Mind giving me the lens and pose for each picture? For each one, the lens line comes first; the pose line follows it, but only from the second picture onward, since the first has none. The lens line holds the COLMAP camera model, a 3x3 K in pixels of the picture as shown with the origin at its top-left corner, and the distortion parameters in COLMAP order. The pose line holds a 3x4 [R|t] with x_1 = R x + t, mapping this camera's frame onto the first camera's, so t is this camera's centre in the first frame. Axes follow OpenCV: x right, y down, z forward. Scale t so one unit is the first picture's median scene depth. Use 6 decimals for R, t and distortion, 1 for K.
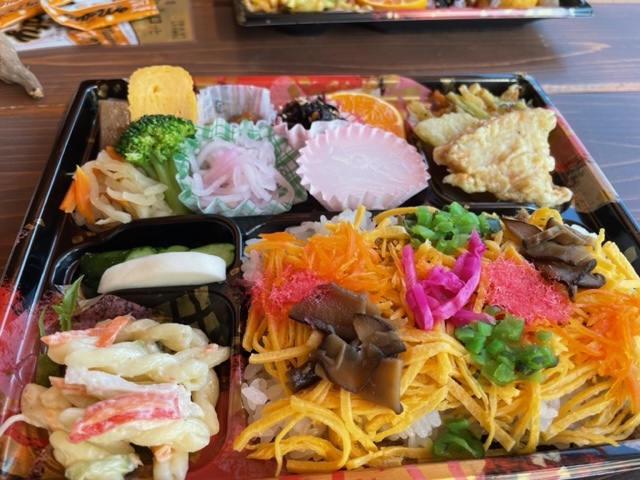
lens RADIAL K [[484.6, 0, 320.0], [0, 484.6, 240.0], [0, 0, 1]] dist [0.009508, 0.000583]
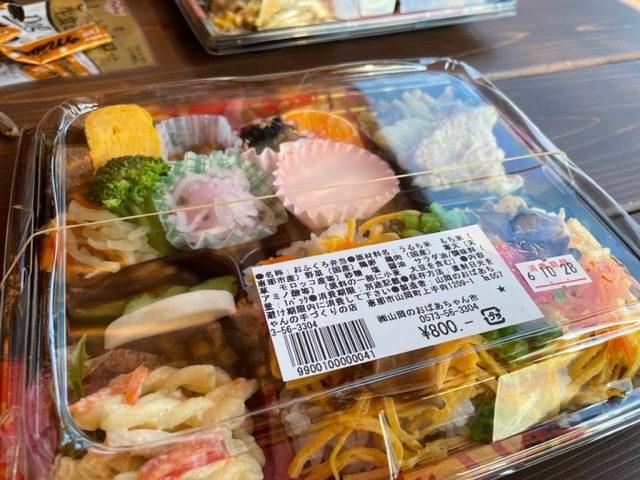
lens RADIAL K [[484.6, 0, 320.0], [0, 484.6, 240.0], [0, 0, 1]] dist [0.009508, 0.000583]
pose [[0.975645, -0.152355, 0.157810, -0.130628], [0.155205, 0.987865, -0.005821, -0.026414], [-0.155008, 0.030172, 0.987452, -0.013624]]
